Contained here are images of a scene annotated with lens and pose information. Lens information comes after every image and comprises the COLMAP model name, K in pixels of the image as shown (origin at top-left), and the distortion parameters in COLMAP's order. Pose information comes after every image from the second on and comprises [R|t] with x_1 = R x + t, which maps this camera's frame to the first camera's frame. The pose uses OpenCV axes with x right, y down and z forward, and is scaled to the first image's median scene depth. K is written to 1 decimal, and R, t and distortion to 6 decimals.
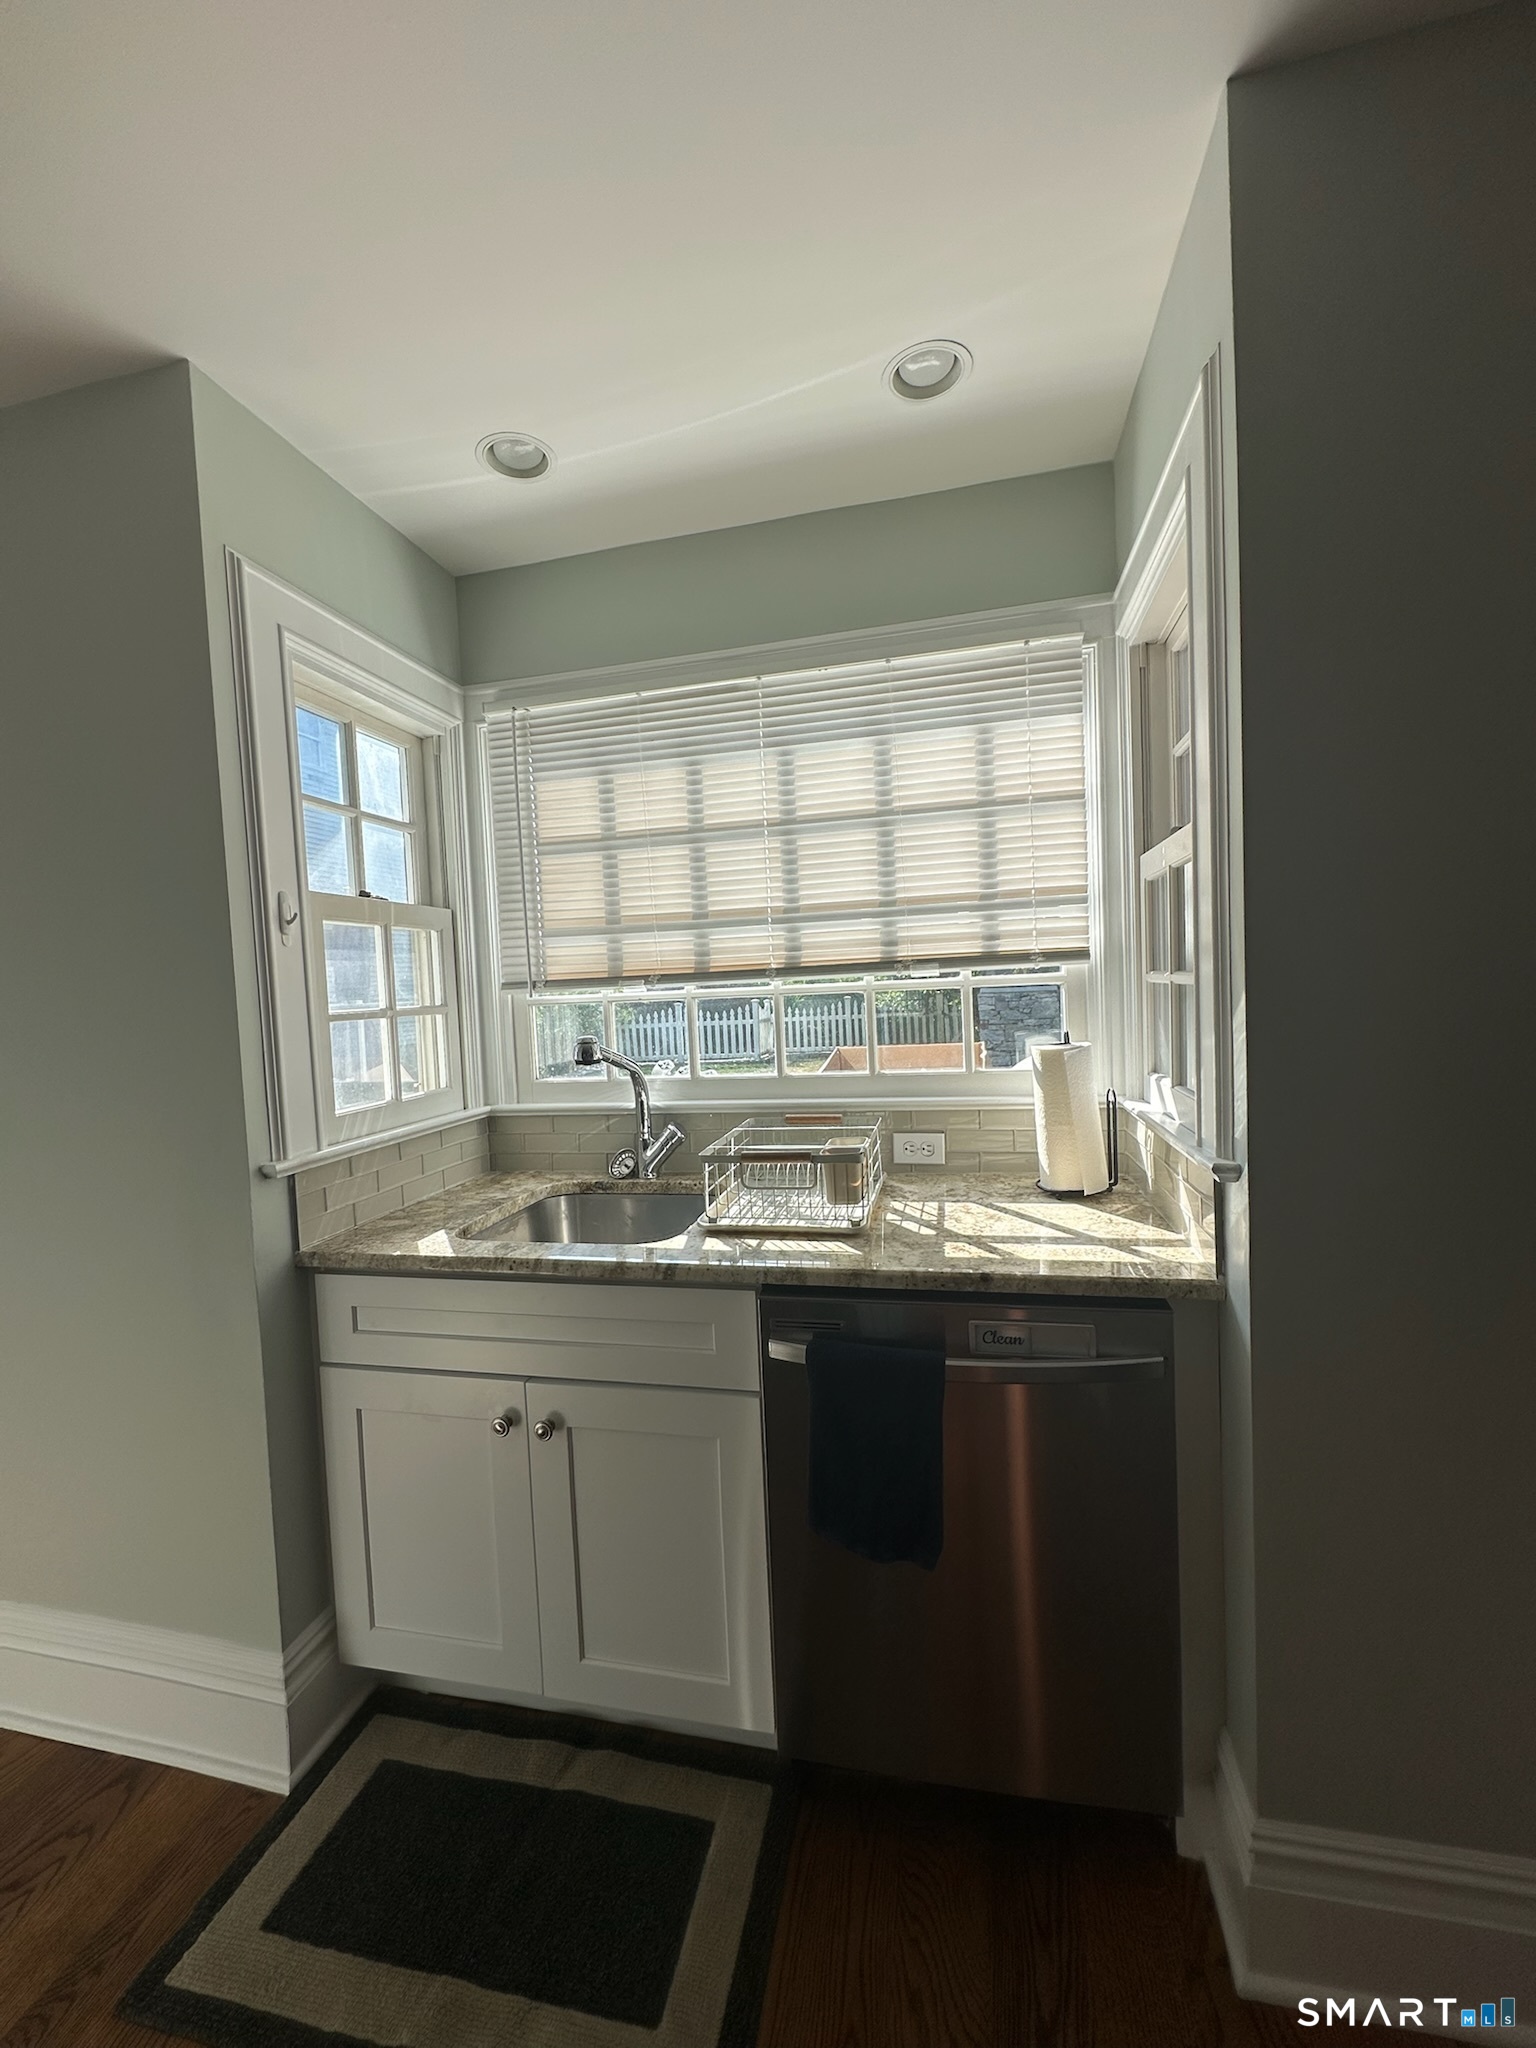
lens RADIAL K [[820.7, 0, 768.0], [0, 820.7, 1024.0], [0, 0, 1]] dist [-0.001861, 0.000230]
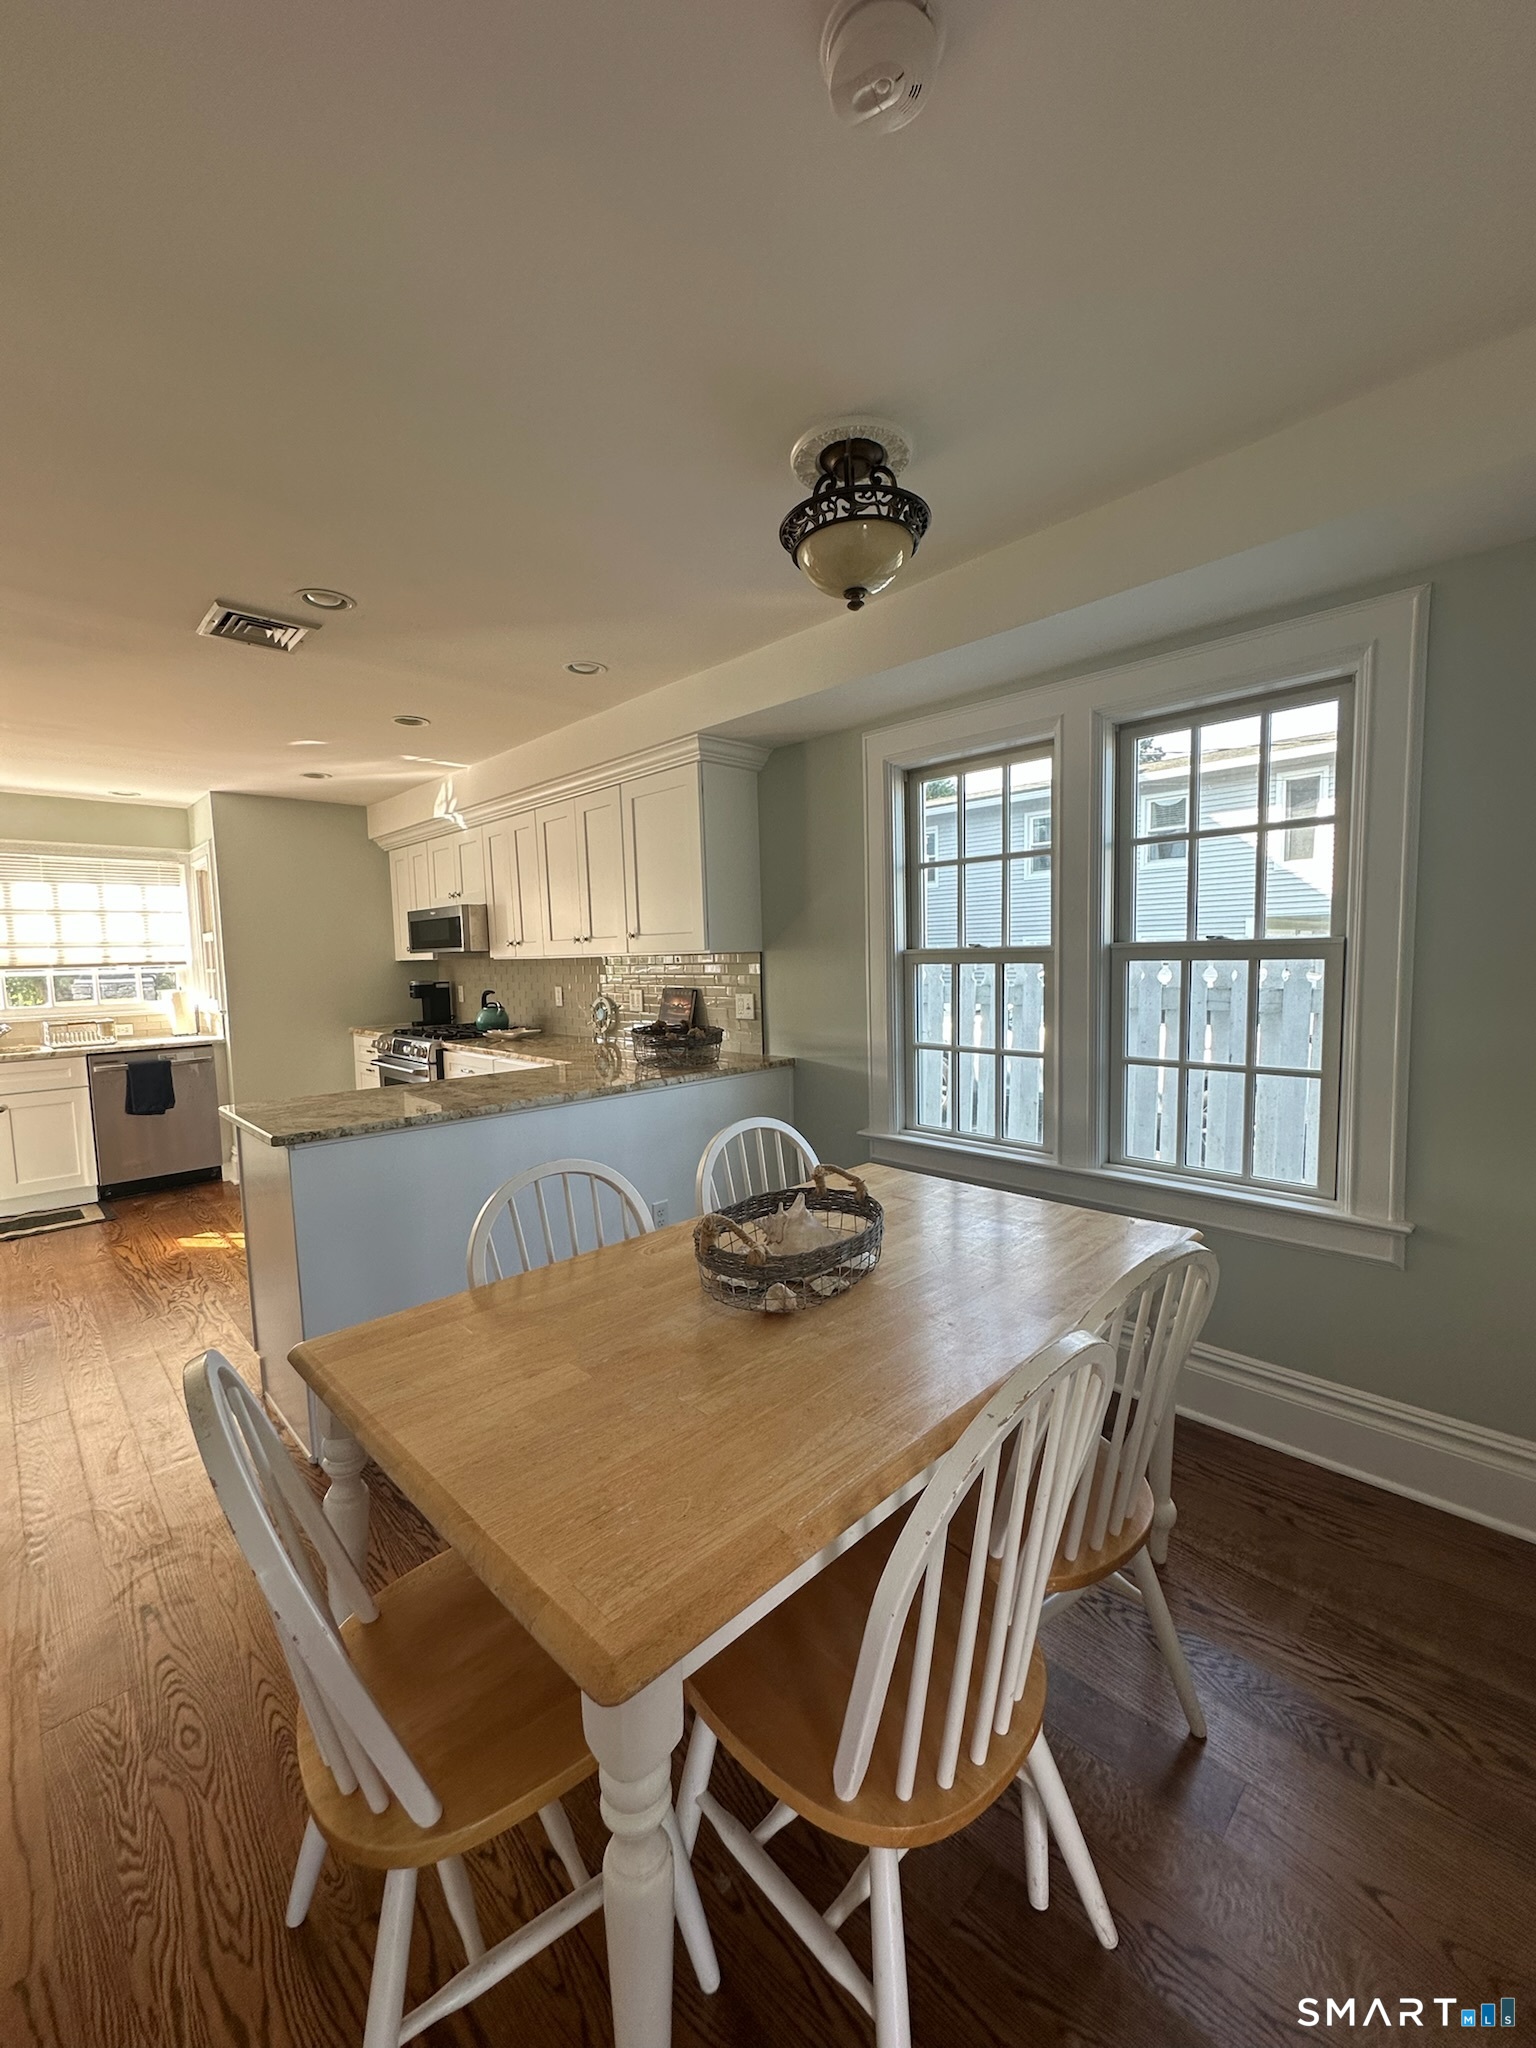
lens RADIAL K [[820.7, 0, 768.0], [0, 820.7, 1024.0], [0, 0, 1]] dist [-0.001861, 0.000230]
pose [[0.544172, -0.031873, 0.838368, -1.095525], [0.045969, 0.998910, 0.008138, 0.238428], [-0.837713, 0.034111, 0.545044, -2.720934]]
